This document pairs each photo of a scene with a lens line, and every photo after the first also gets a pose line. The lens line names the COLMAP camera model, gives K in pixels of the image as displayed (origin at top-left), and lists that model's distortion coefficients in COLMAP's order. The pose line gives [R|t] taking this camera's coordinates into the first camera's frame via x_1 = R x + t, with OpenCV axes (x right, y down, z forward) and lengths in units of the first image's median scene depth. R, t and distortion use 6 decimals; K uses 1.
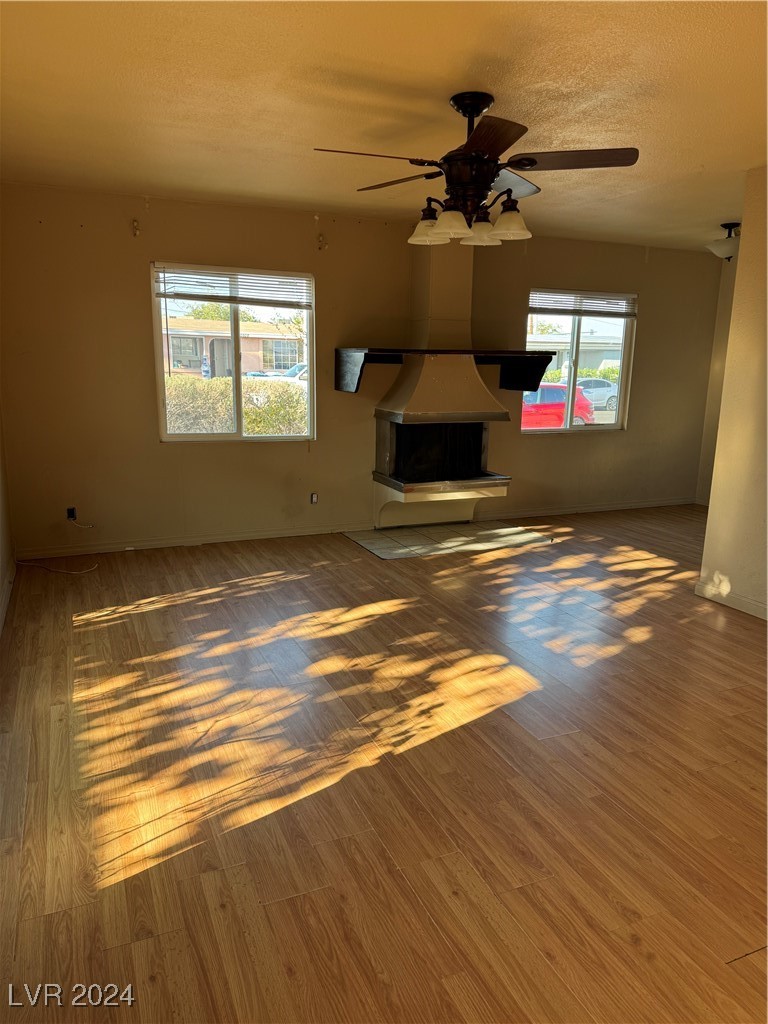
lens RADIAL K [[723.8, 0, 384.0], [0, 723.8, 512.0], [0, 0, 1]] dist [0.077148, -0.004256]
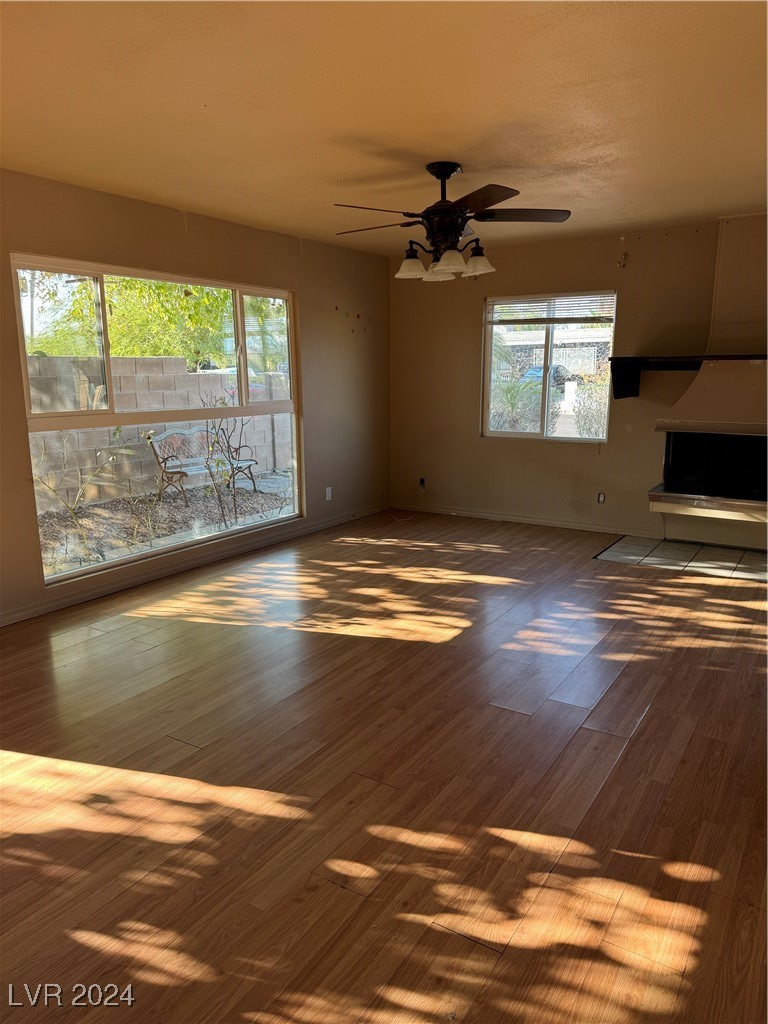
lens RADIAL K [[723.8, 0, 384.0], [0, 723.8, 512.0], [0, 0, 1]] dist [0.077148, -0.004256]
pose [[0.551298, 0.143523, -0.821871, 0.895025], [-0.160666, 0.984917, 0.064224, -0.024665], [0.818692, 0.096640, 0.566042, 0.193368]]
